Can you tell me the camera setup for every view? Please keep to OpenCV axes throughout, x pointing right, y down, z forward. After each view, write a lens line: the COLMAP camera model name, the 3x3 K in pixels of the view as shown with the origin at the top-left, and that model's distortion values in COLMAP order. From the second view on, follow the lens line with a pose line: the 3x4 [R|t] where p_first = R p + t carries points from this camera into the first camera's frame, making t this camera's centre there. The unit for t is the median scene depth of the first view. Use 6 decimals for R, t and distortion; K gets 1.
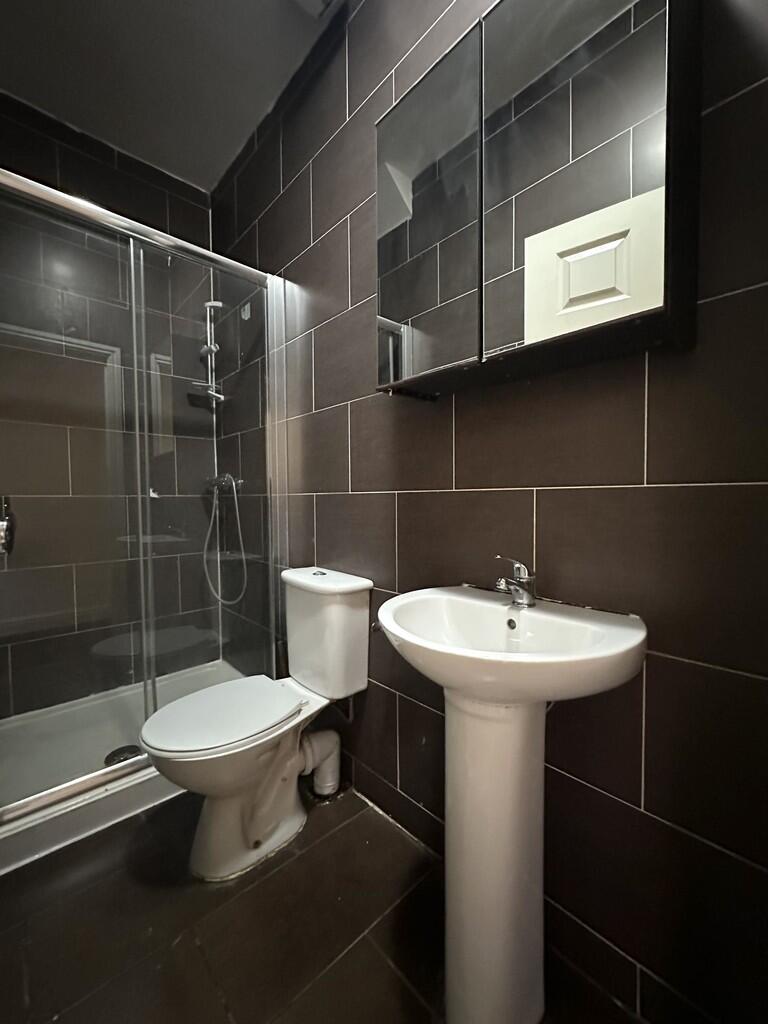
lens RADIAL K [[423.9, 0, 384.0], [0, 423.9, 512.0], [0, 0, 1]] dist [-0.014471, -0.000045]
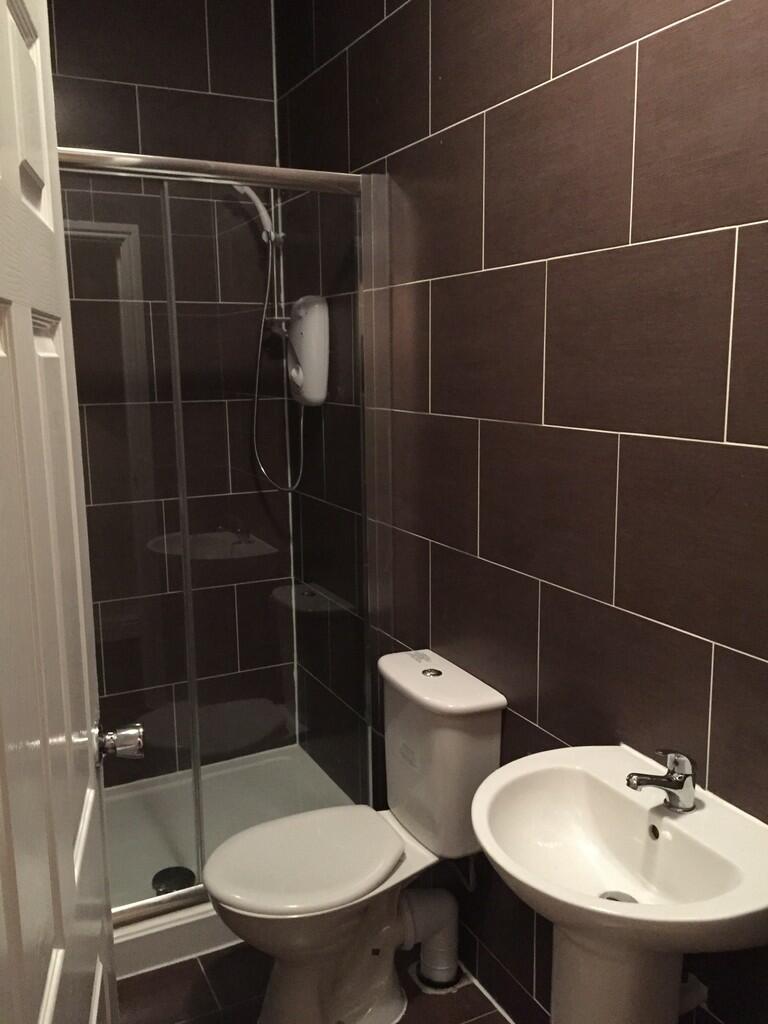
lens RADIAL K [[887.0, 0, 384.0], [0, 887.0, 512.0], [0, 0, 1]] dist [0.003600, 0.004900]
pose [[0.961036, 0.044440, -0.272829, 0.147858], [-0.005859, 0.990046, 0.140625, -0.305302], [0.276363, -0.133547, 0.951729, -0.324828]]
